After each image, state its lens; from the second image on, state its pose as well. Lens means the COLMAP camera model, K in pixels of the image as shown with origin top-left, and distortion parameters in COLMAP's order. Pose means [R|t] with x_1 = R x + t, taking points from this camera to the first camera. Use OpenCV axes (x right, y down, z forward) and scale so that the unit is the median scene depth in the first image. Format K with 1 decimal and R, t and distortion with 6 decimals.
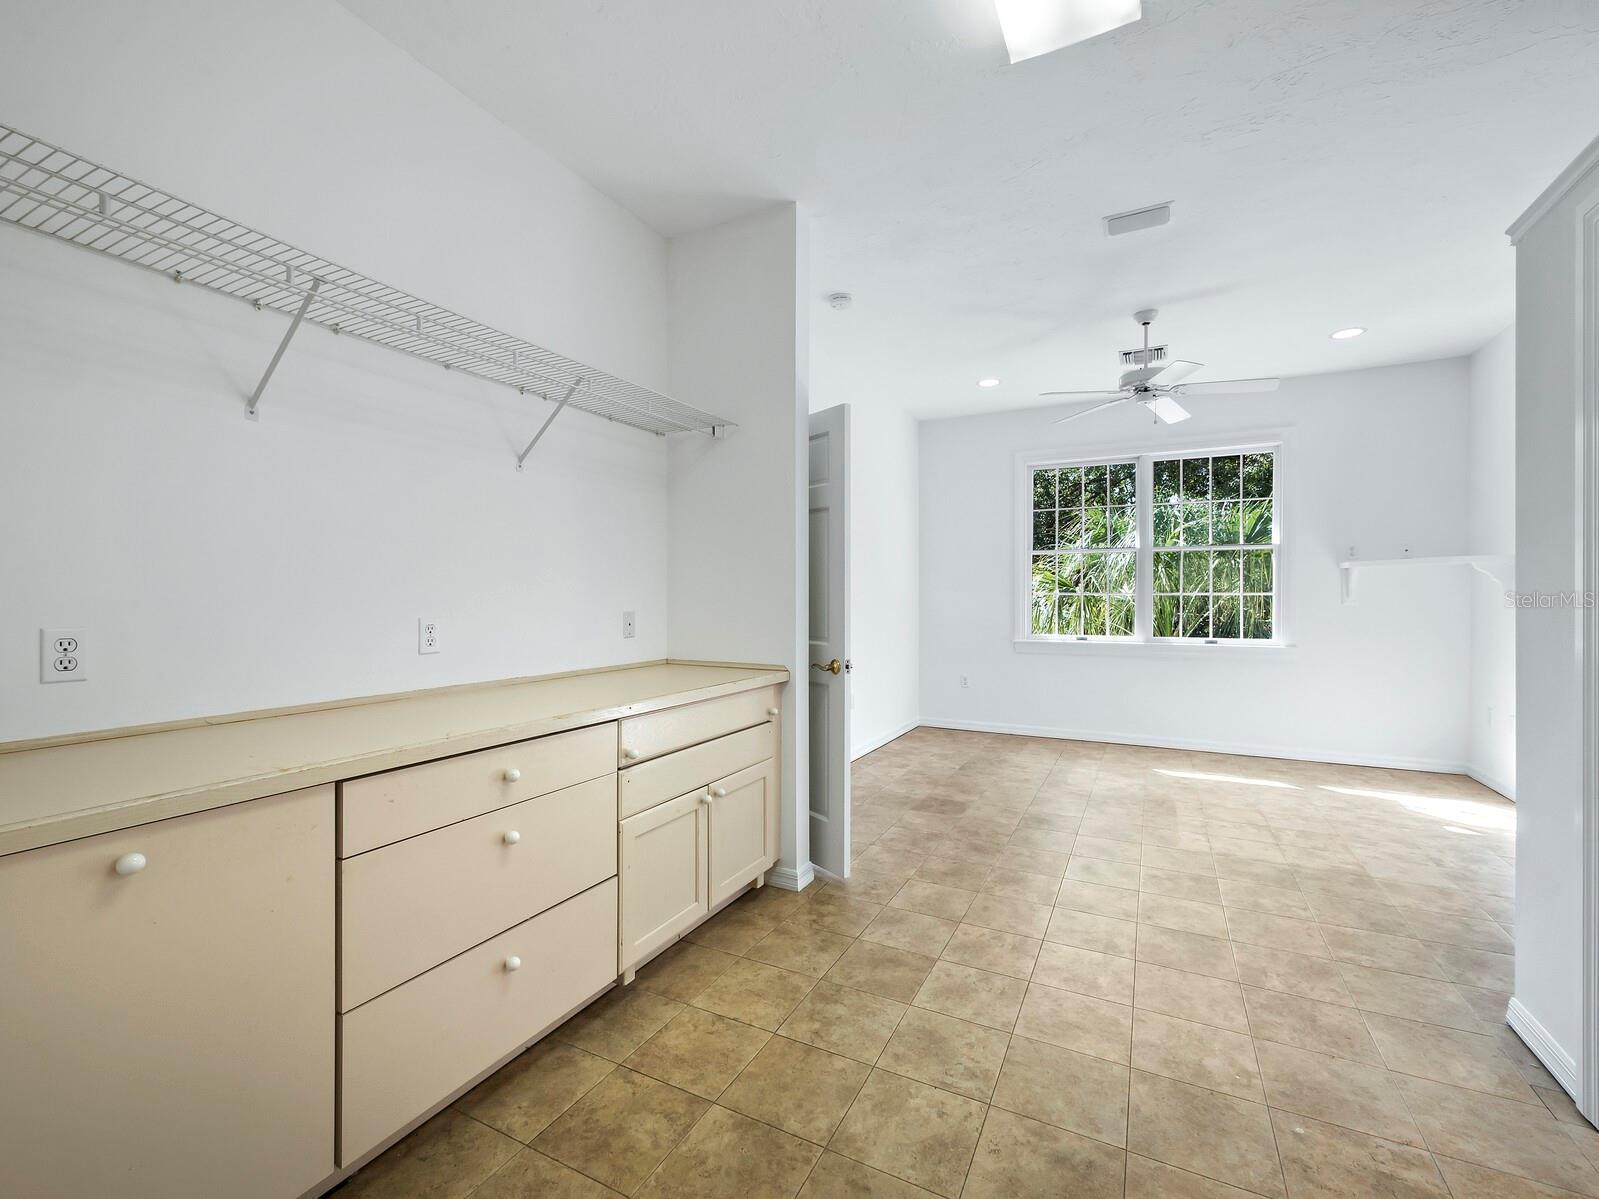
lens RADIAL K [[682.1, 0, 806.7], [0, 682.1, 599.8], [0, 0, 1]] dist [-0.000492, 0.001381]
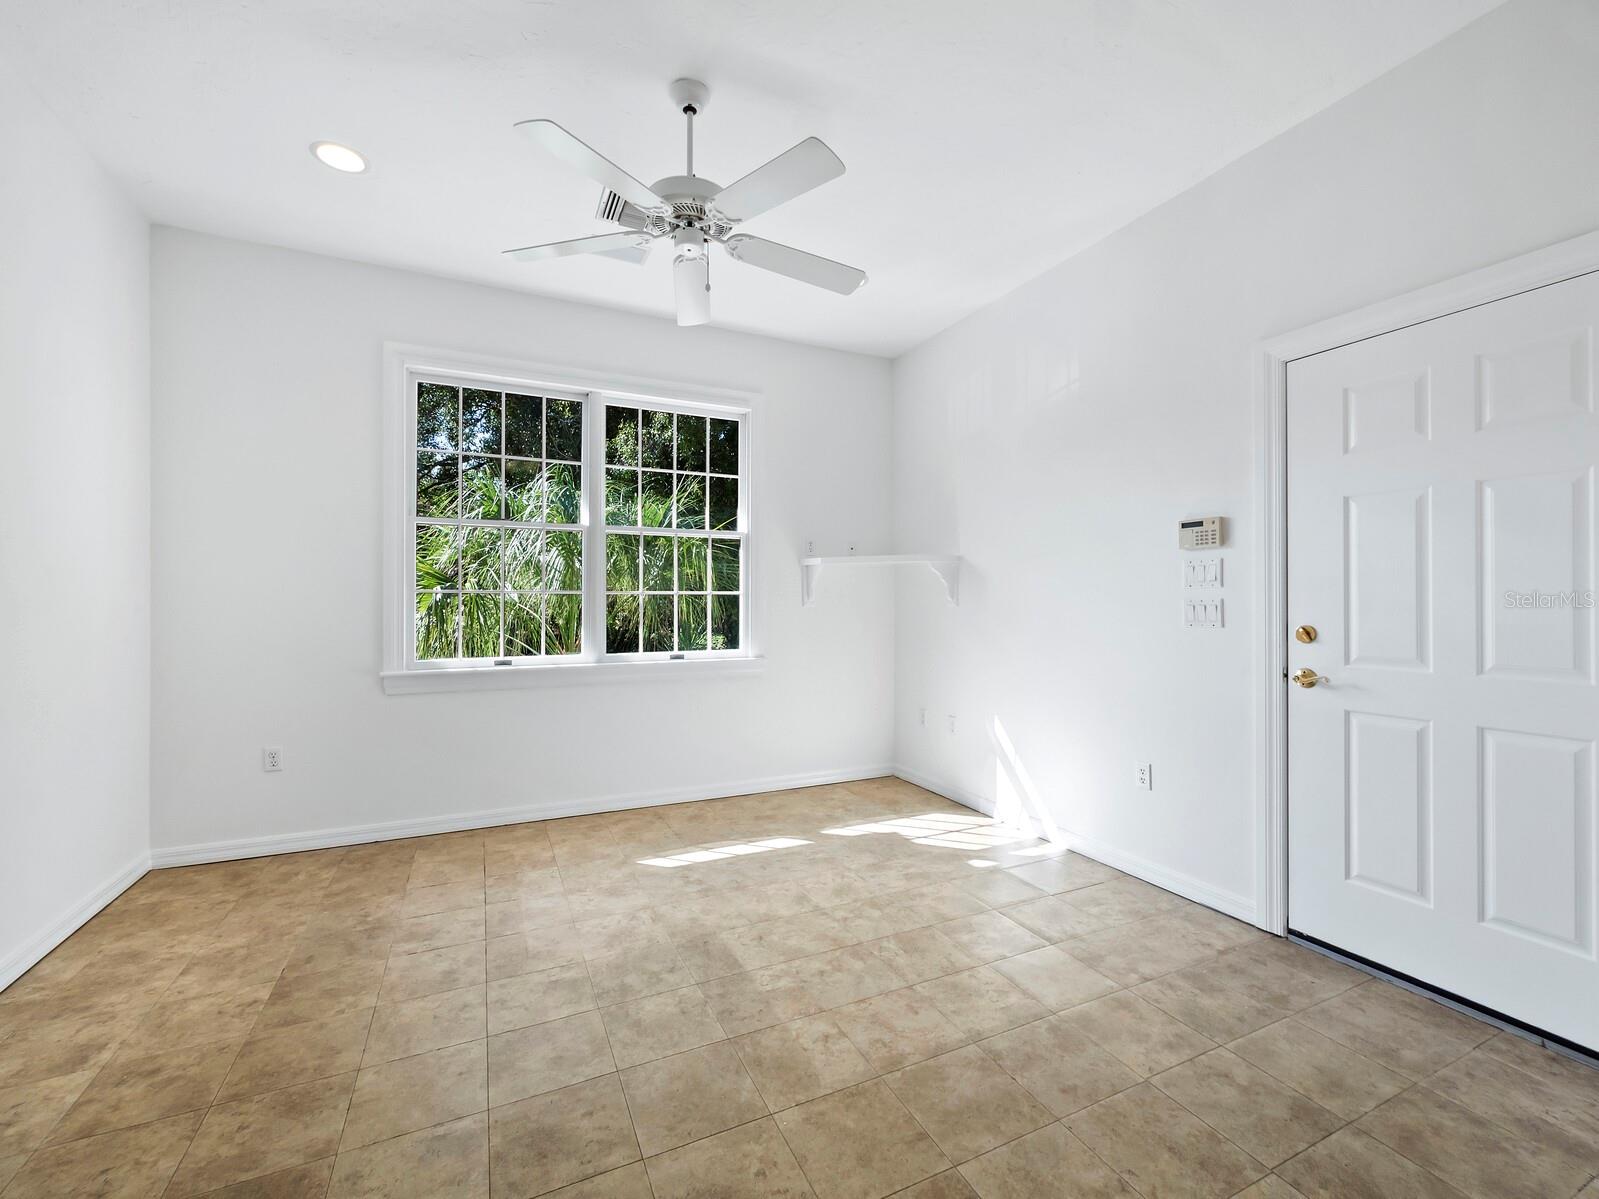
lens RADIAL K [[682.1, 0, 801.0], [0, 682.1, 598.7], [0, 0, 1]] dist [-0.000492, 0.001381]
pose [[0.613885, 0.002650, 0.789391, 0.095416], [0.002556, 0.999982, -0.005346, 0.002607], [-0.789391, 0.005300, 0.613868, 0.504172]]
